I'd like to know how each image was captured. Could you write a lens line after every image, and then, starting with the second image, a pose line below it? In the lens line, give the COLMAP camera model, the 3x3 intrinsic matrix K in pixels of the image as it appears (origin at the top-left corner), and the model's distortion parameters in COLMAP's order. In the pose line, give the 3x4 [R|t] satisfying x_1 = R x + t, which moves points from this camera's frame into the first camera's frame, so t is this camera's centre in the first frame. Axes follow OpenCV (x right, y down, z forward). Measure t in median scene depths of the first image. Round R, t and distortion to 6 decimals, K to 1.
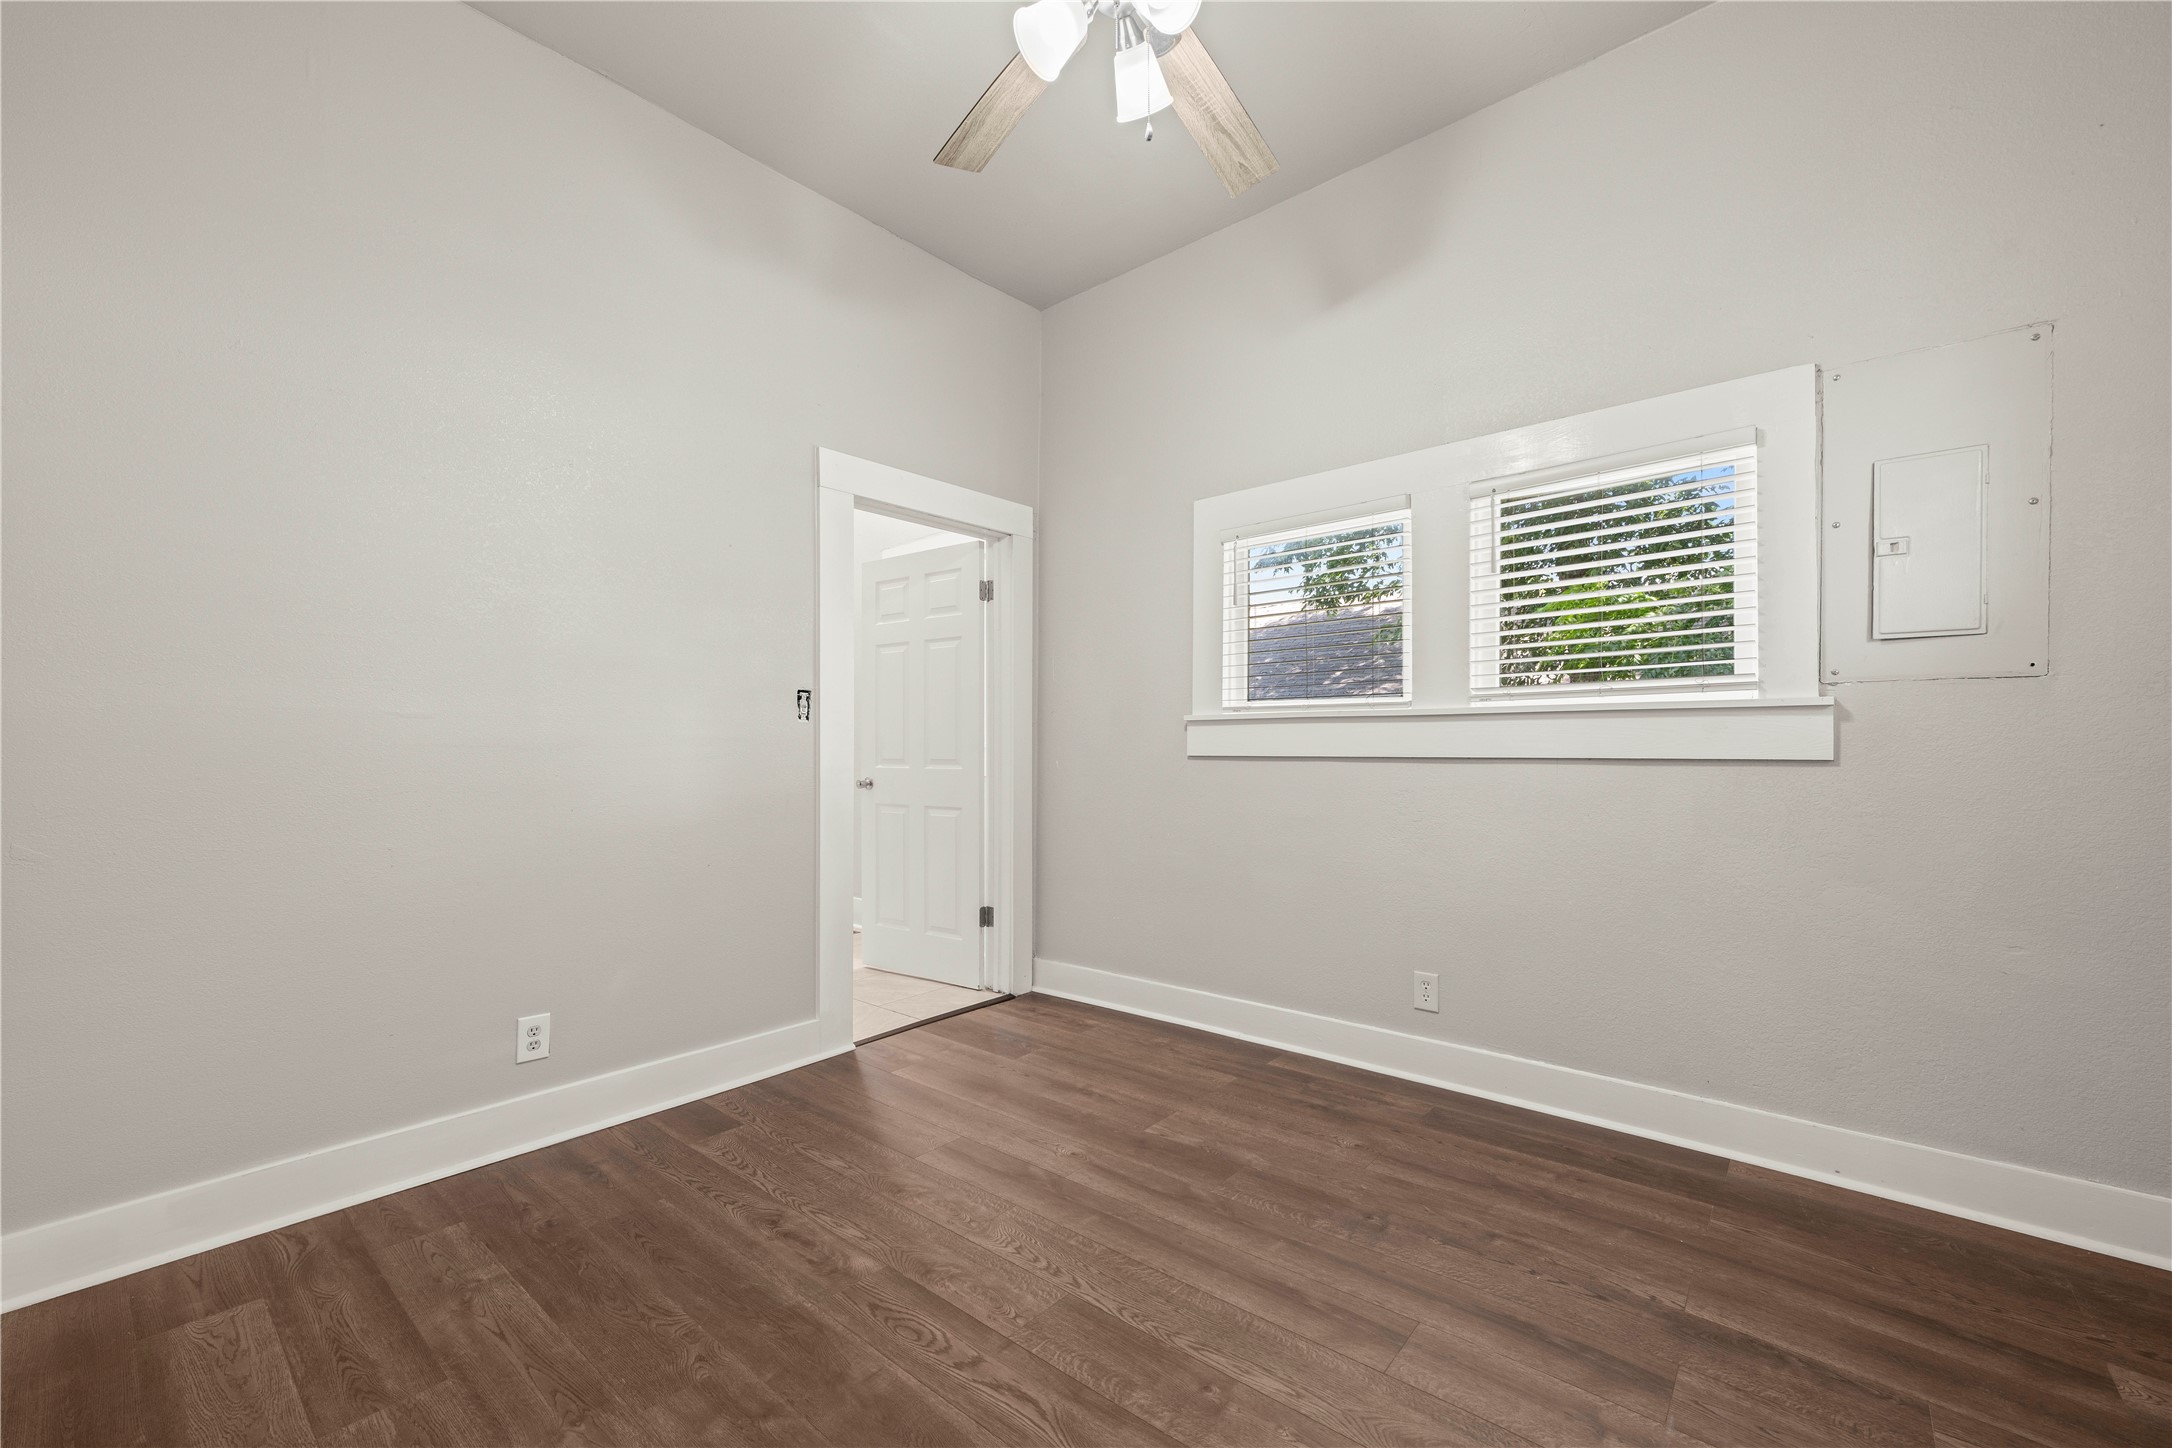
lens RADIAL K [[882.7, 0, 1087.3], [0, 882.7, 748.3], [0, 0, 1]] dist [-0.001279, -0.000298]
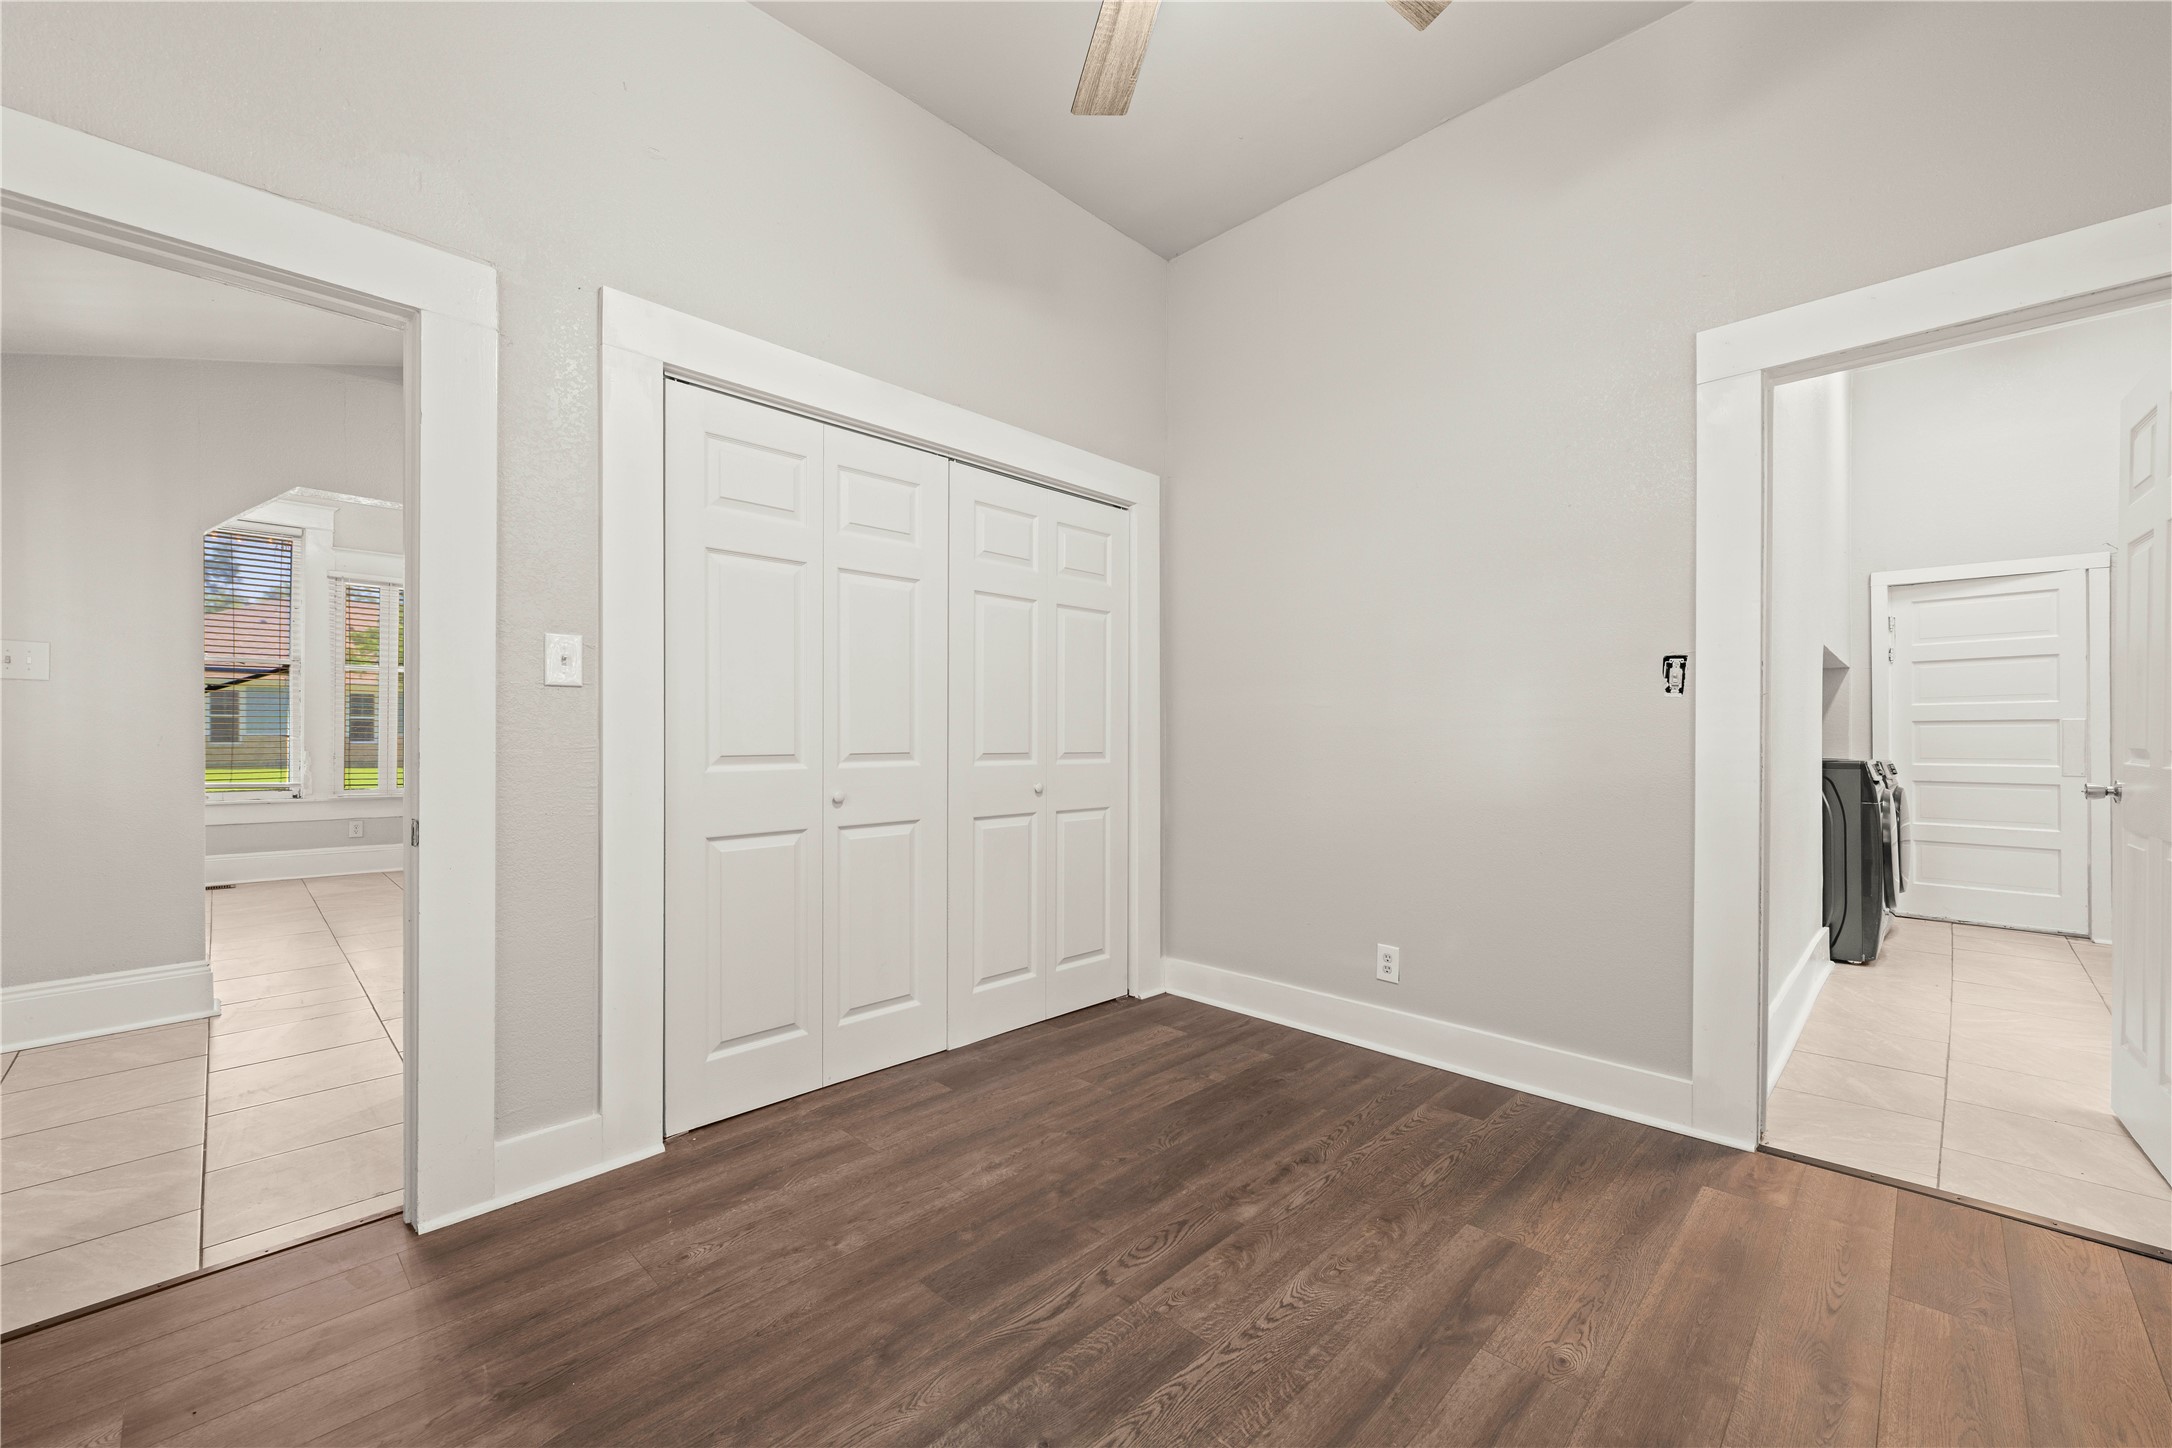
lens RADIAL K [[867.6, 0, 1096.0], [0, 867.6, 737.5], [0, 0, 1]] dist [-0.000232, -0.000308]
pose [[-0.070078, 0.012338, -0.997465, 0.741528], [0.000316, 0.999924, 0.012347, -0.004355], [0.997541, 0.000550, -0.070077, 0.822794]]
